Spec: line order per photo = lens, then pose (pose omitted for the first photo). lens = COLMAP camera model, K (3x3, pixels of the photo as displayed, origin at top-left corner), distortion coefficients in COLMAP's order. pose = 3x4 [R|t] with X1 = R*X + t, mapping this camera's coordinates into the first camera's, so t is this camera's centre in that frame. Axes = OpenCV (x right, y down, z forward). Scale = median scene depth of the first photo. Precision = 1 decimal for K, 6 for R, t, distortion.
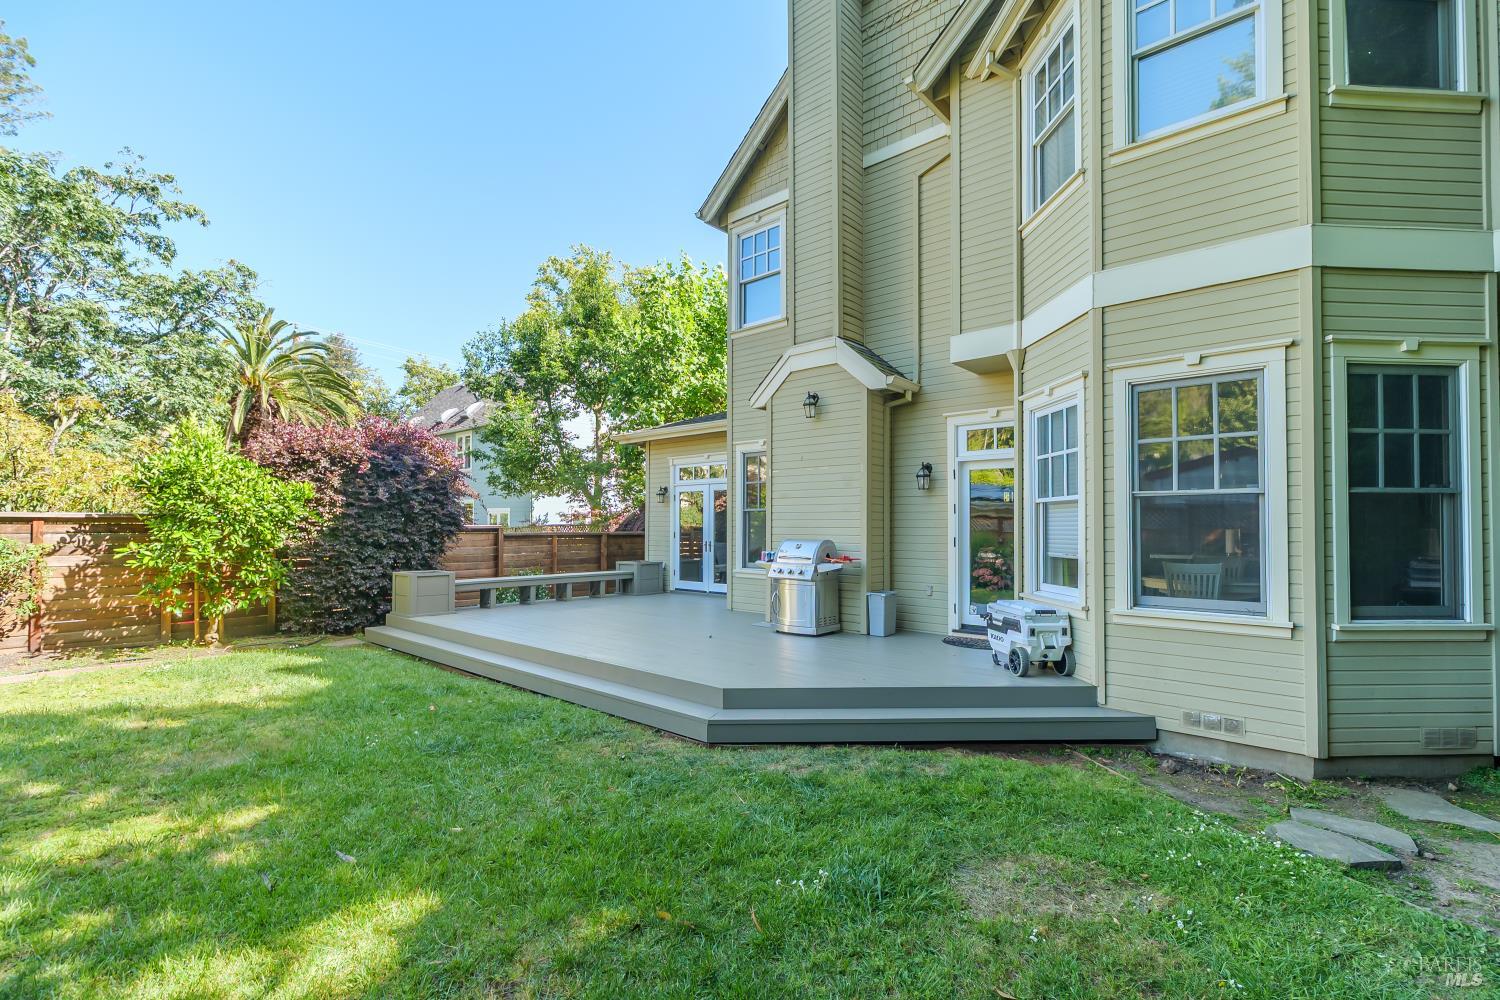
lens RADIAL K [[666.6, 0, 754.5], [0, 666.6, 512.2], [0, 0, 1]] dist [-0.004097, -0.000728]
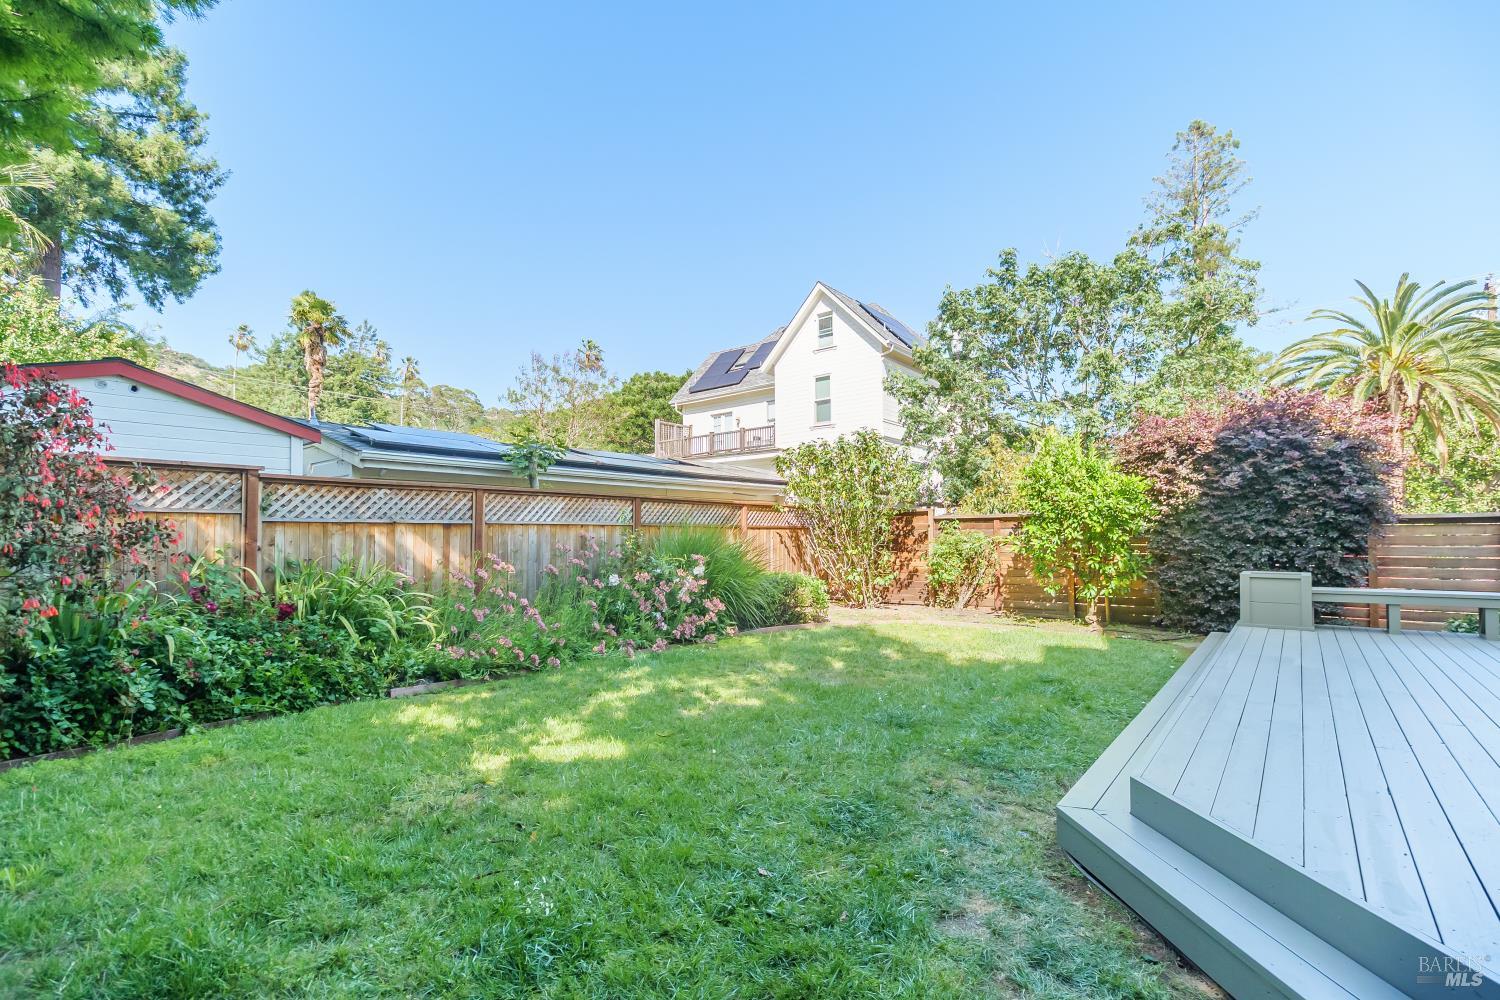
lens RADIAL K [[666.6, 0, 753.3], [0, 666.6, 499.4], [0, 0, 1]] dist [-0.004097, -0.000728]
pose [[0.040663, -0.057108, -0.997540, 0.280638], [0.030975, 0.997957, -0.055870, 0.027450], [0.998693, -0.028627, 0.042349, 0.348012]]
